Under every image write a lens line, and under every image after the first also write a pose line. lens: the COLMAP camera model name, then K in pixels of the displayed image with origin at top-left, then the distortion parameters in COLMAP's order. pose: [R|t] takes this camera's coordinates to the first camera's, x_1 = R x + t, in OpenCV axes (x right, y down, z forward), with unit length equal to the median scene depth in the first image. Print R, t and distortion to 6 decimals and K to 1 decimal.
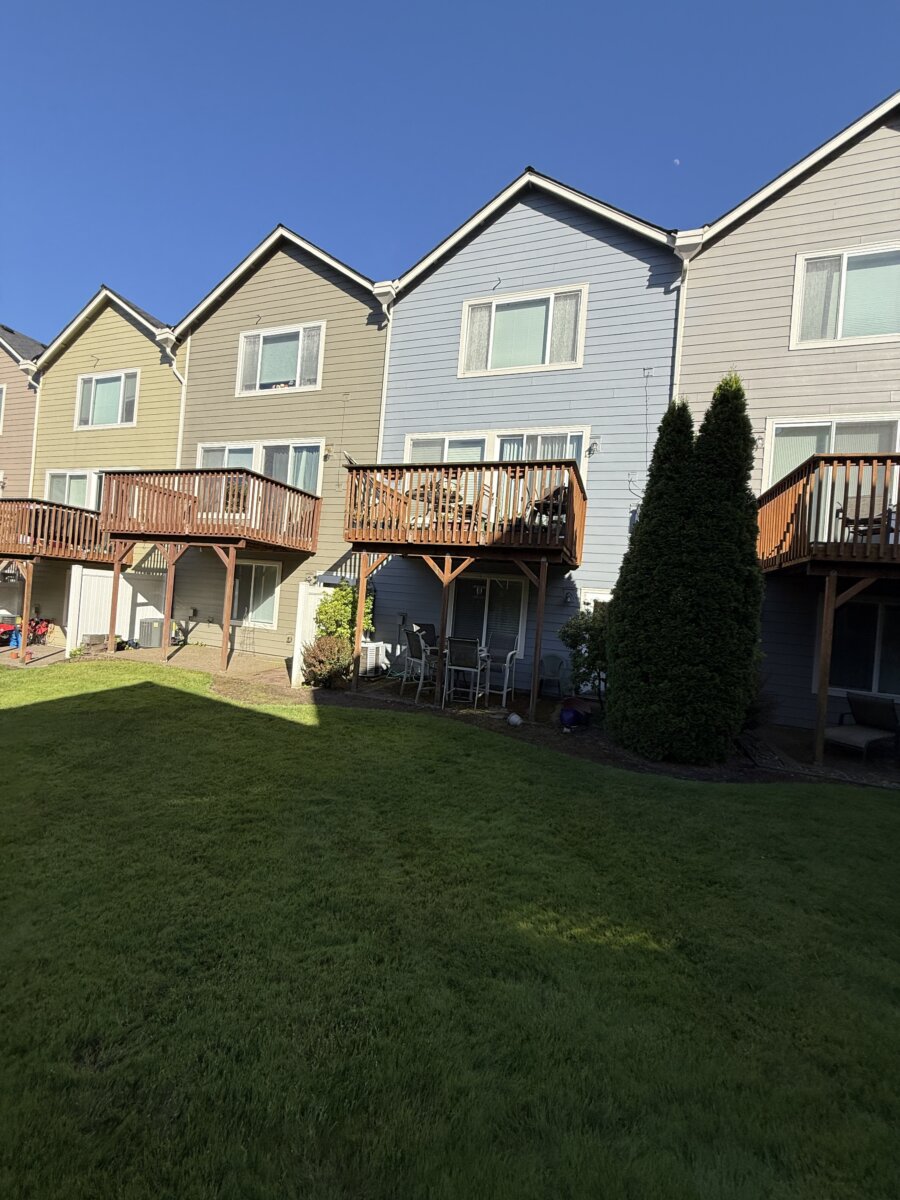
lens RADIAL K [[478.5, 0, 448.0], [0, 478.5, 601.2], [0, 0, 1]] dist [0.001252, -0.001772]
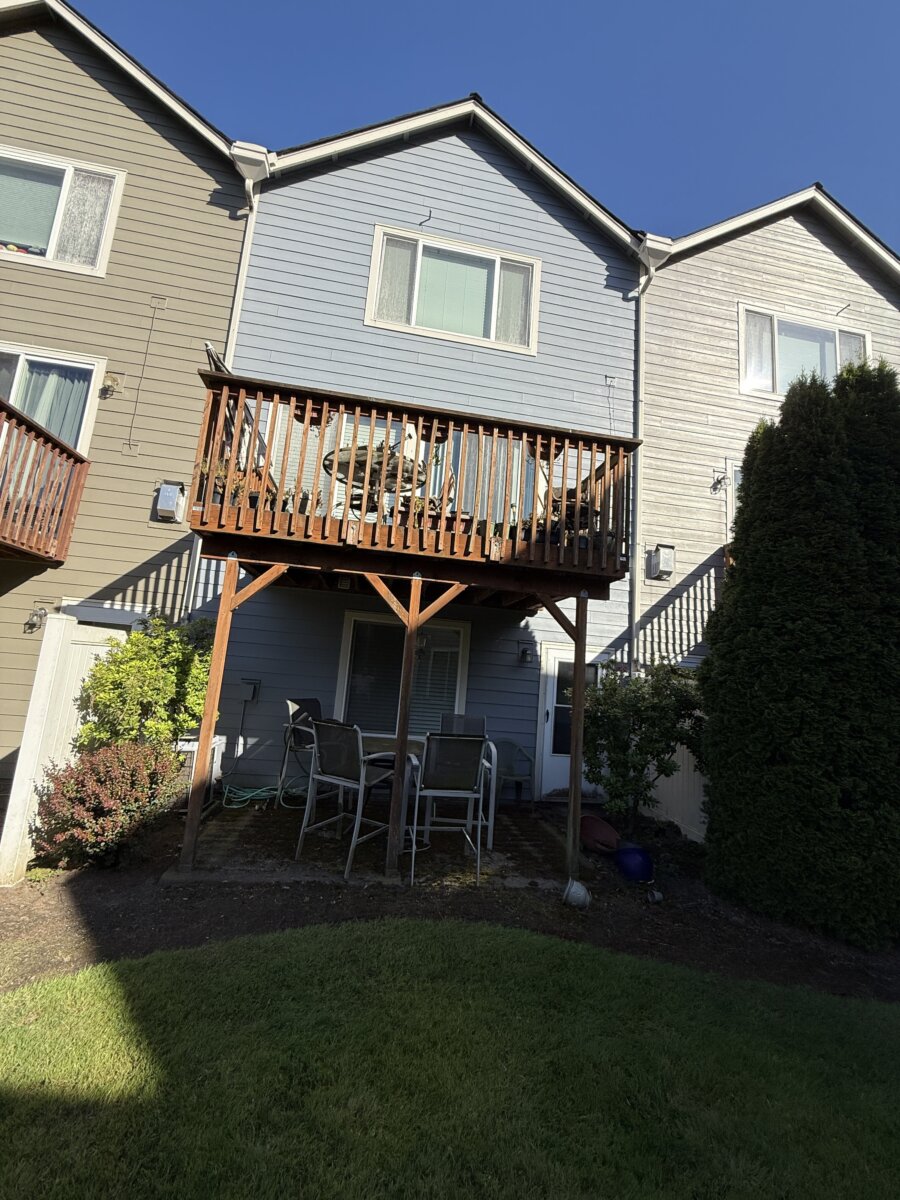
lens RADIAL K [[478.5, 0, 451.9], [0, 478.5, 600.2], [0, 0, 1]] dist [0.001252, -0.001772]
pose [[0.878235, 0.061915, 0.474205, -0.184333], [-0.009290, 0.993605, -0.112526, -0.007269], [-0.478140, 0.094419, 0.873194, 0.430325]]
